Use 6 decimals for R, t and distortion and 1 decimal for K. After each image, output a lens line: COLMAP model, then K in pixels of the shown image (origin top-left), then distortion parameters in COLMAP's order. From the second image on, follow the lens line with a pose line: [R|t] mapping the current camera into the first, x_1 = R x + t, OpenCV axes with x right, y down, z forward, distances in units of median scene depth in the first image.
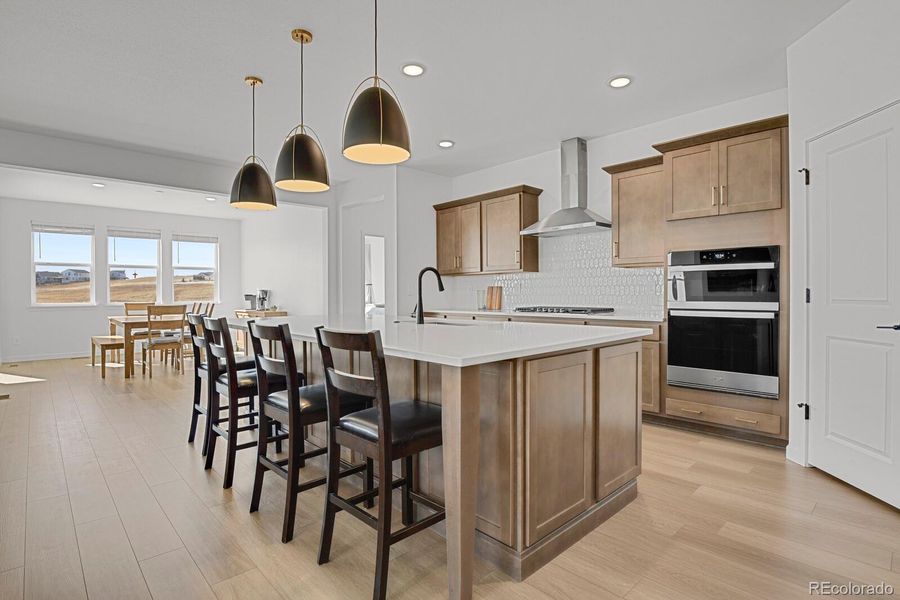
lens RADIAL K [[451.9, 0, 451.5], [0, 451.9, 296.6], [0, 0, 1]] dist [-0.020135, -0.000155]
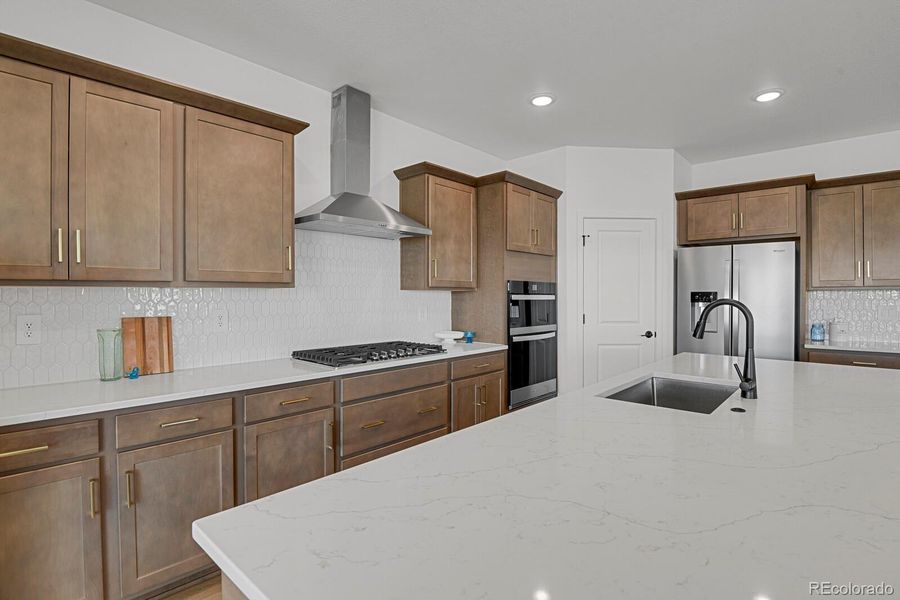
lens RADIAL K [[441.3, 0, 453.7], [0, 441.3, 297.5], [0, 0, 1]] dist [-0.025704, -0.000535]
pose [[-0.074957, 0.001345, 0.997186, -0.380383], [0.007510, 0.999971, -0.000784, -0.044780], [-0.997159, 0.007430, -0.074965, 0.898386]]
